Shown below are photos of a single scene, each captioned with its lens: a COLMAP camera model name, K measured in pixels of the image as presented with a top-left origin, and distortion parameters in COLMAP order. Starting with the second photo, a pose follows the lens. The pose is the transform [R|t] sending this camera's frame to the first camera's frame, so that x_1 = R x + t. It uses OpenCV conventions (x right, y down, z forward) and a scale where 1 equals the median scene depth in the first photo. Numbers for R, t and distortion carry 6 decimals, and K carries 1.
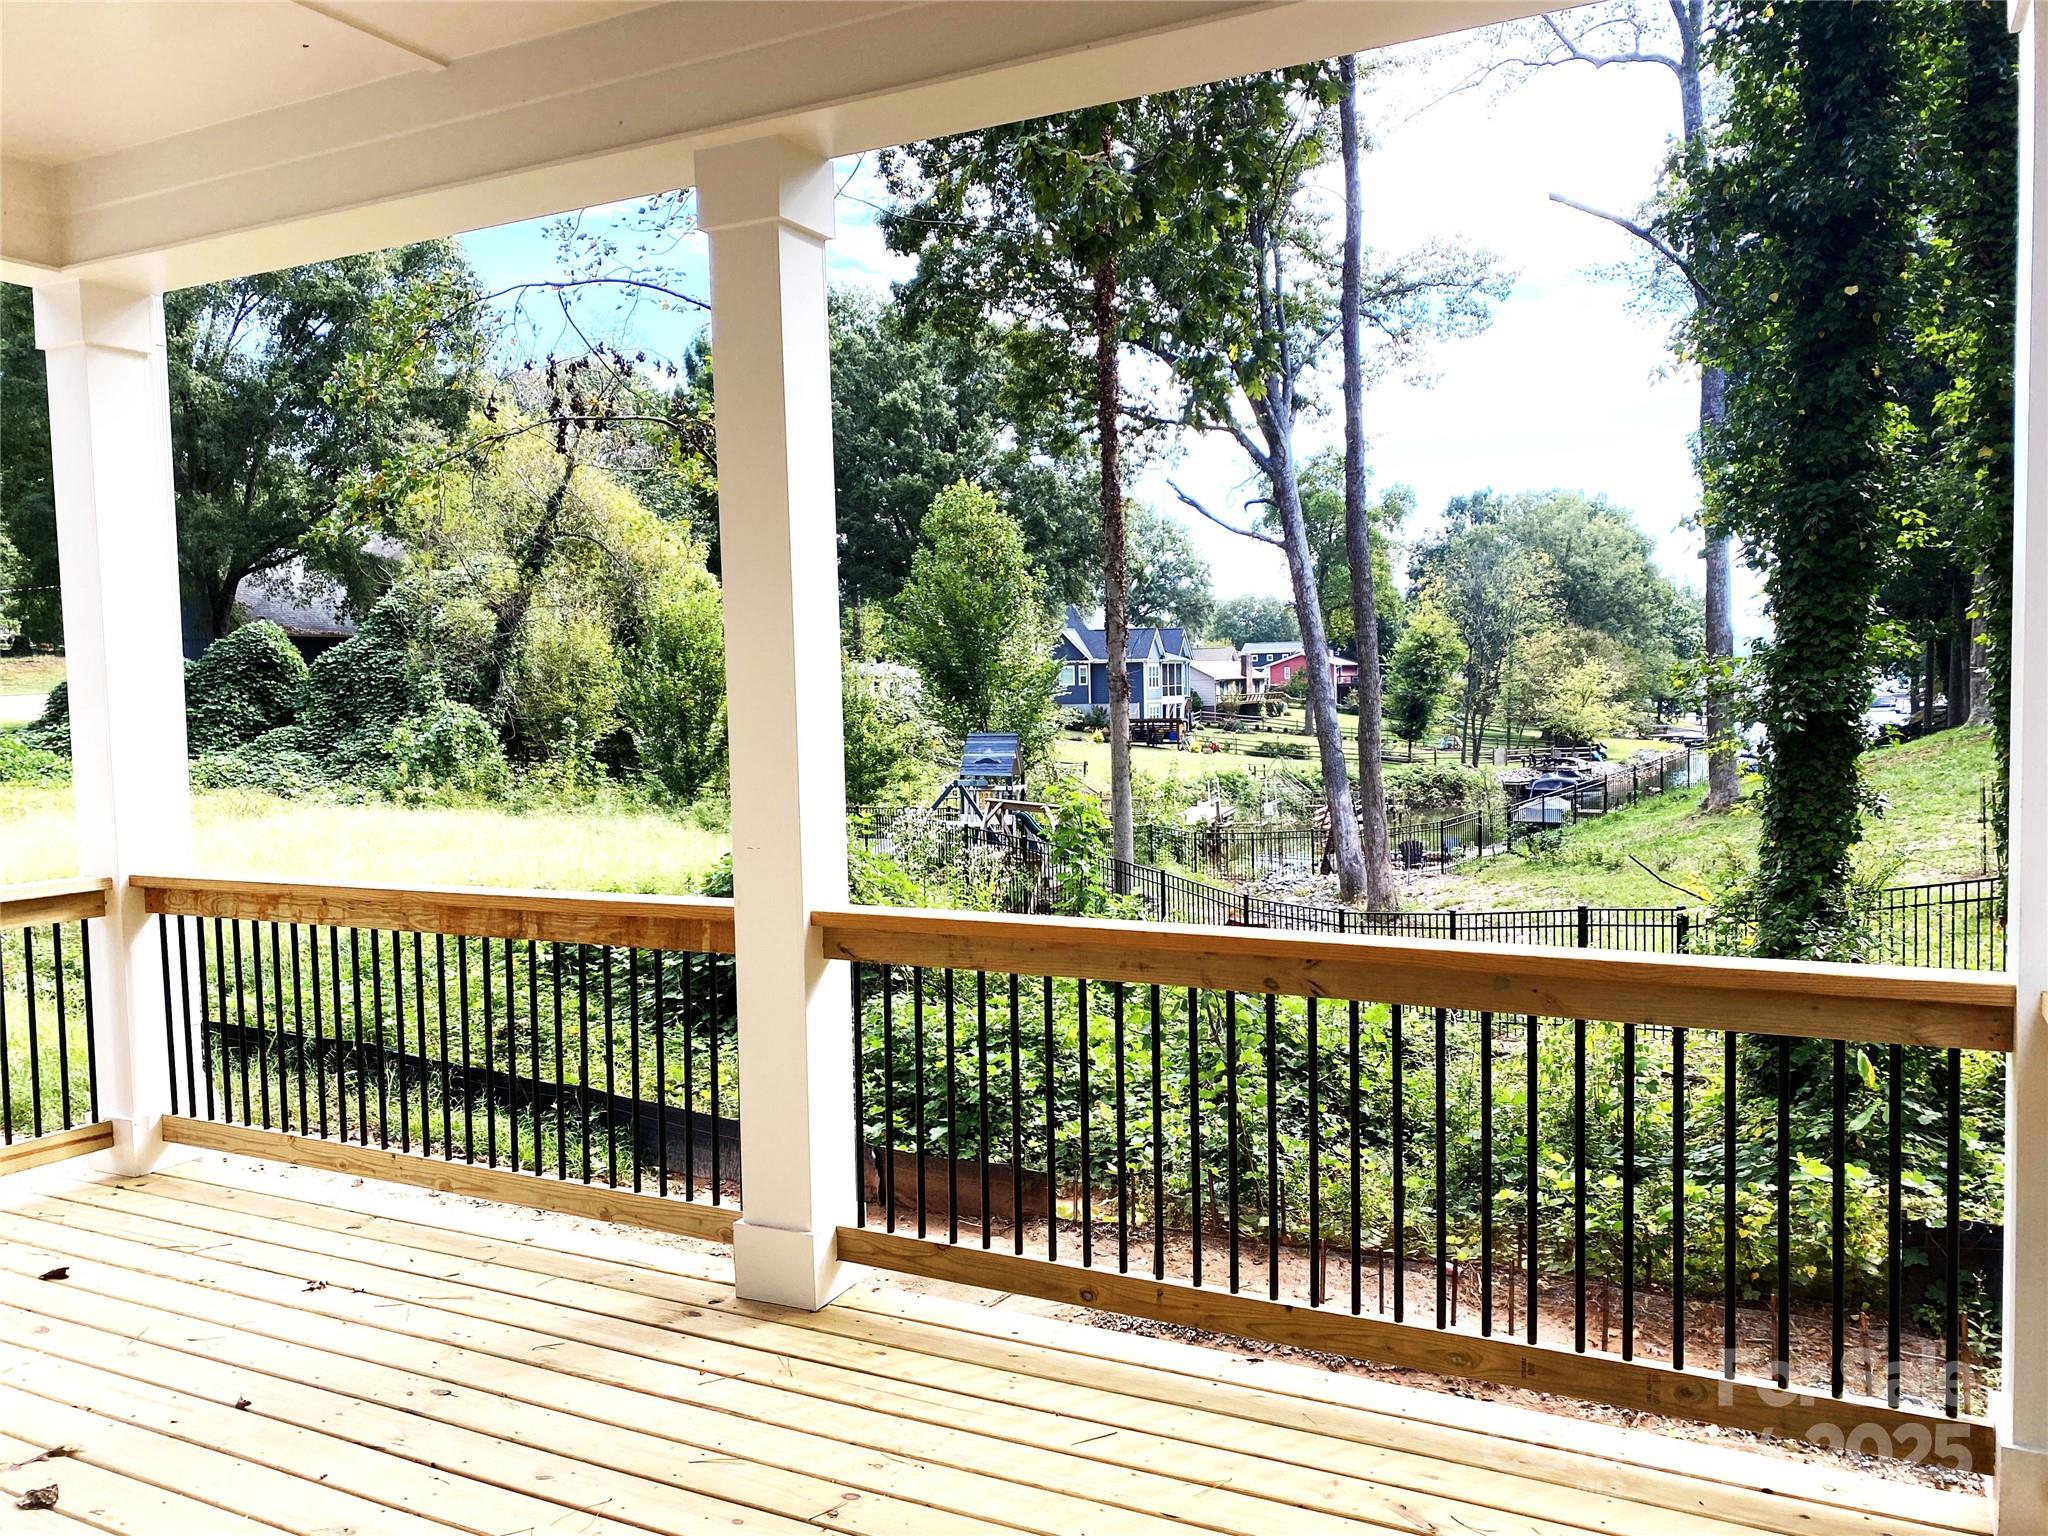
lens RADIAL K [[1603.7, 0, 960.1], [0, 1603.7, 788.3], [0, 0, 1]] dist [0.047745, -0.054491]
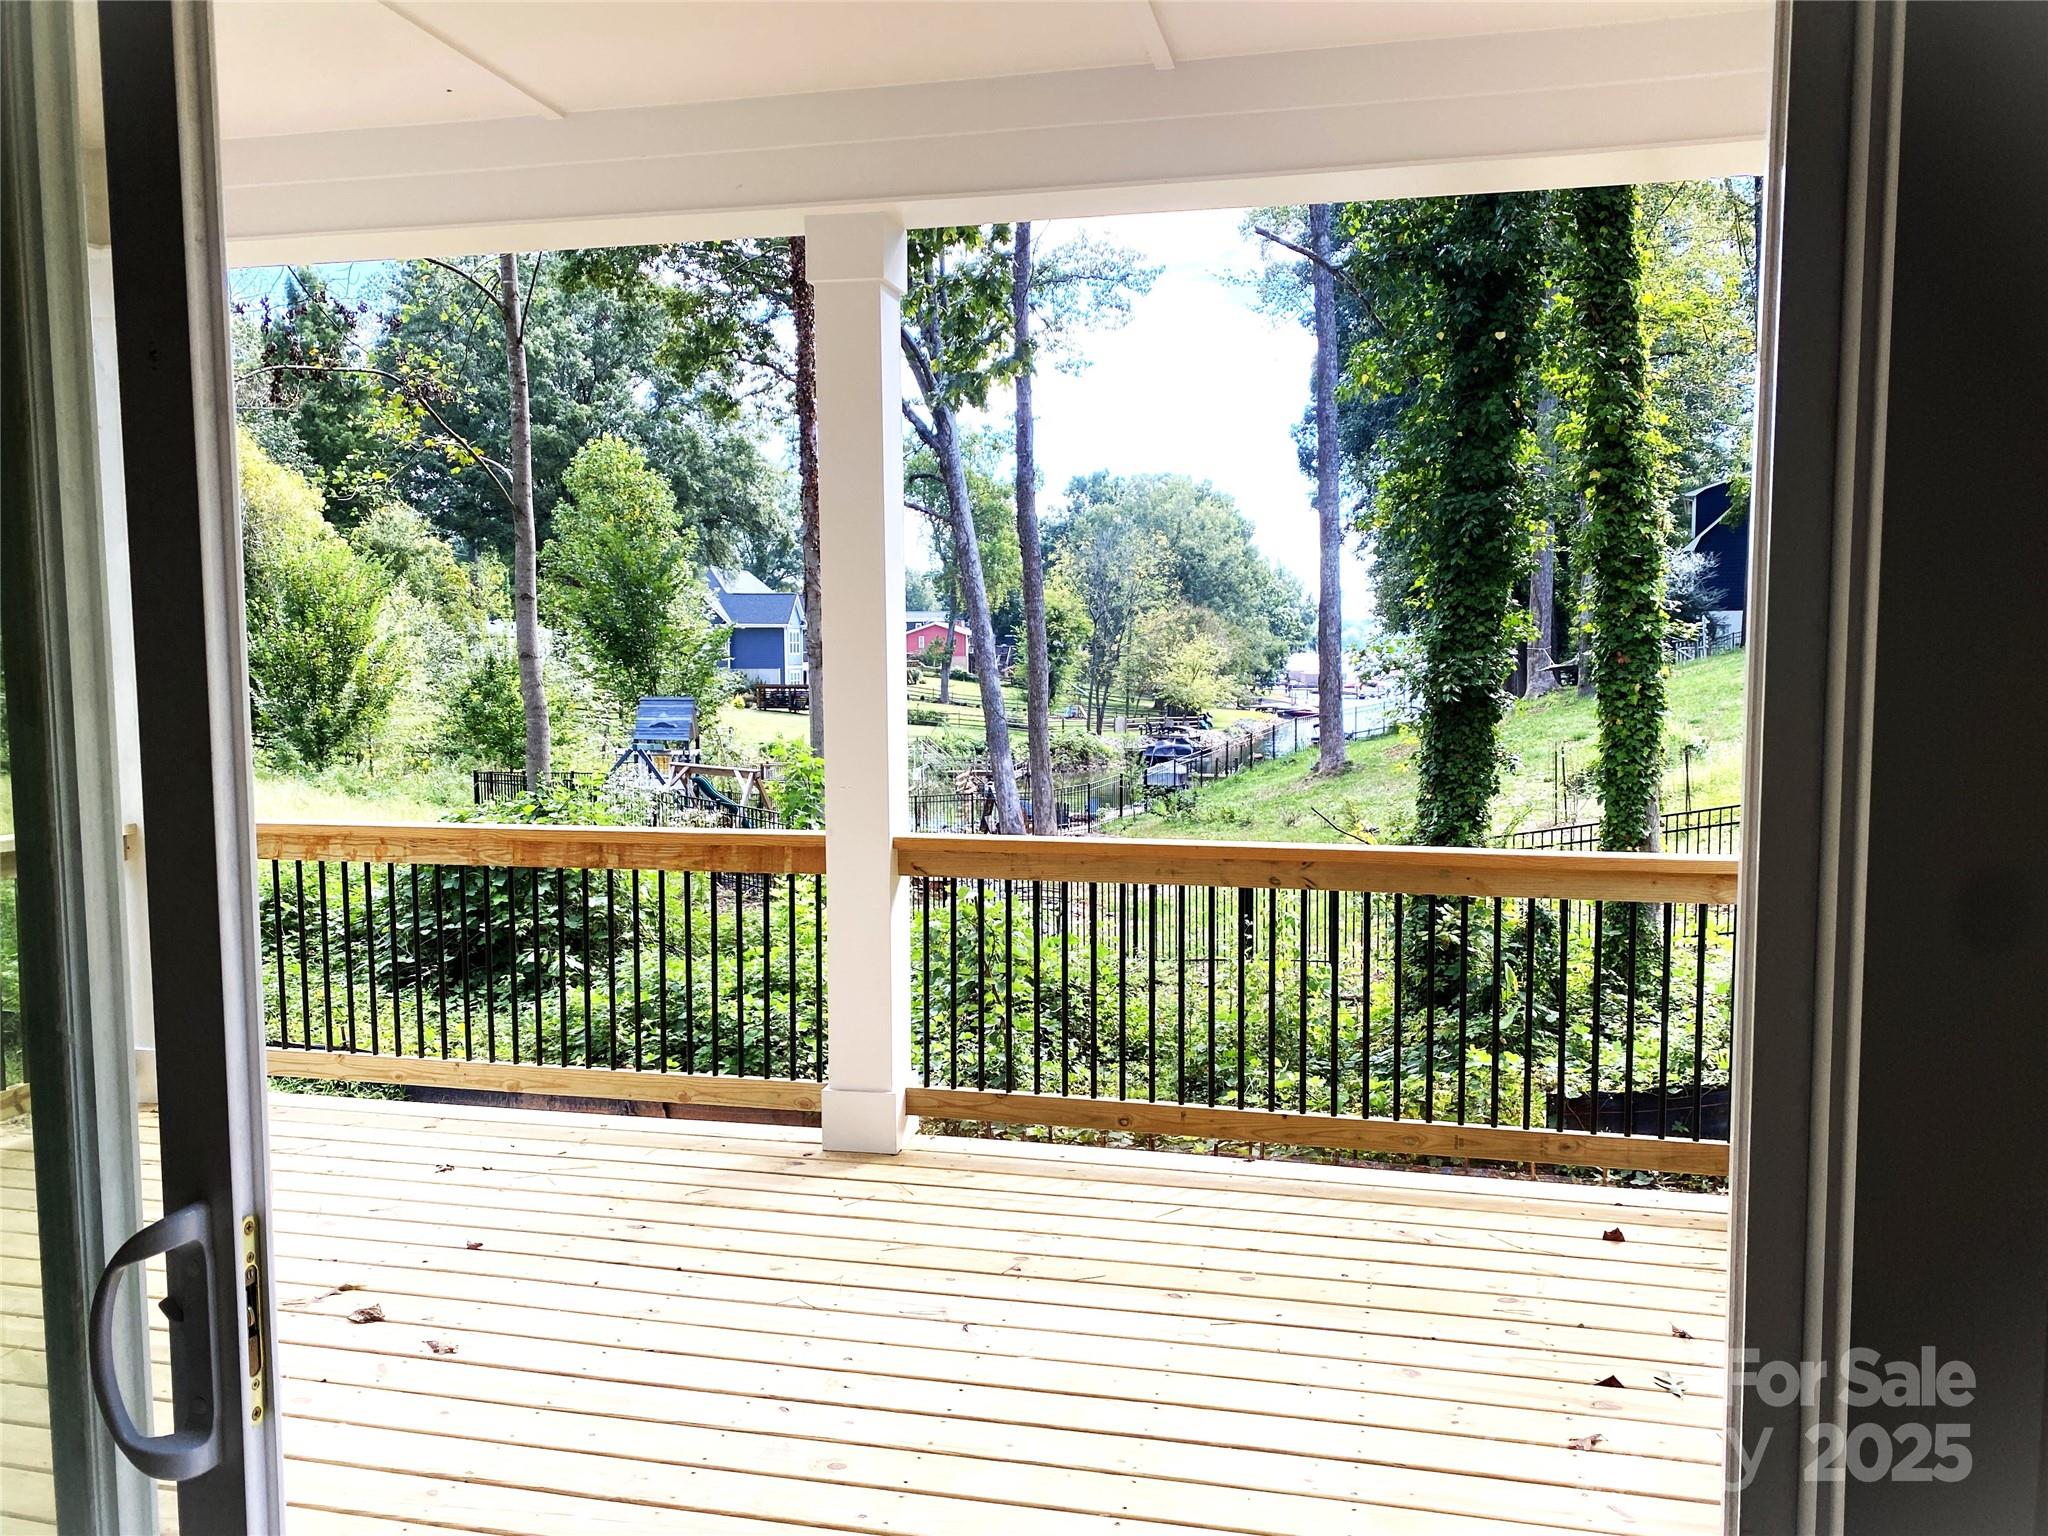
lens RADIAL K [[1617.1, 0, 1007.3], [0, 1617.1, 784.9], [0, 0, 1]] dist [0.059168, -0.054260]
pose [[0.966001, -0.003056, 0.258520, -0.028712], [-0.001639, 0.999838, 0.017940, 0.001394], [-0.258533, -0.017754, 0.965839, -0.019842]]
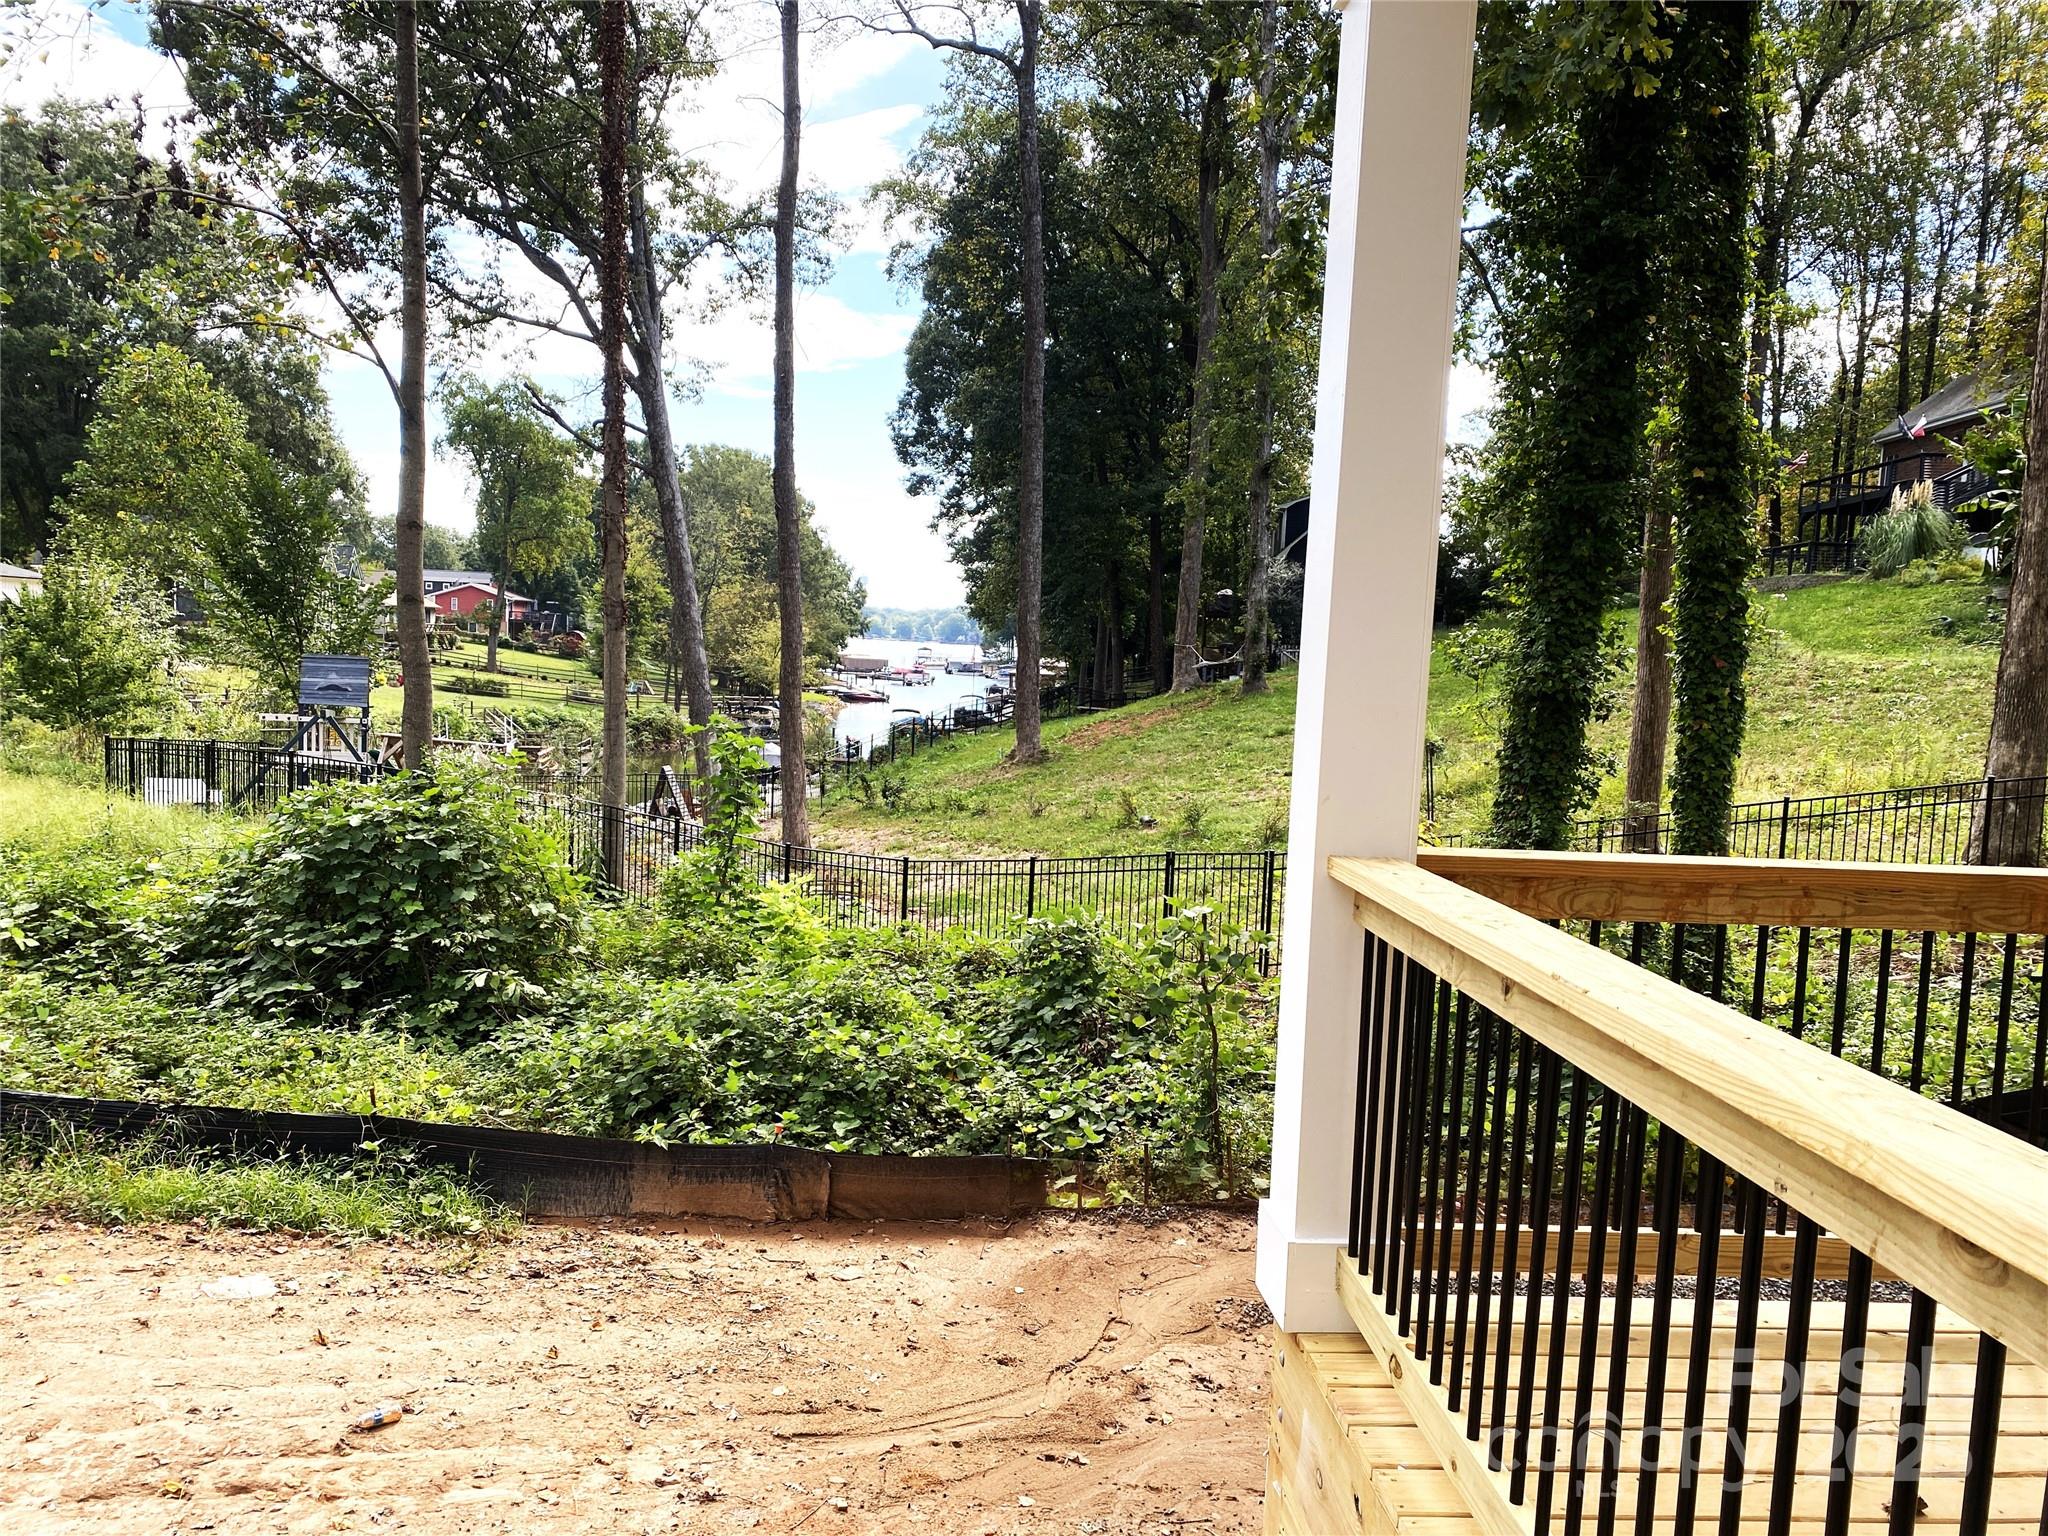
lens RADIAL K [[1617.1, 0, 1007.3], [0, 1617.1, 784.9], [0, 0, 1]] dist [0.059168, -0.054260]
pose [[0.845982, 0.010706, 0.533104, -0.111305], [-0.028591, 0.999271, 0.025304, 0.001825], [-0.532445, -0.036649, 0.845671, 0.063597]]
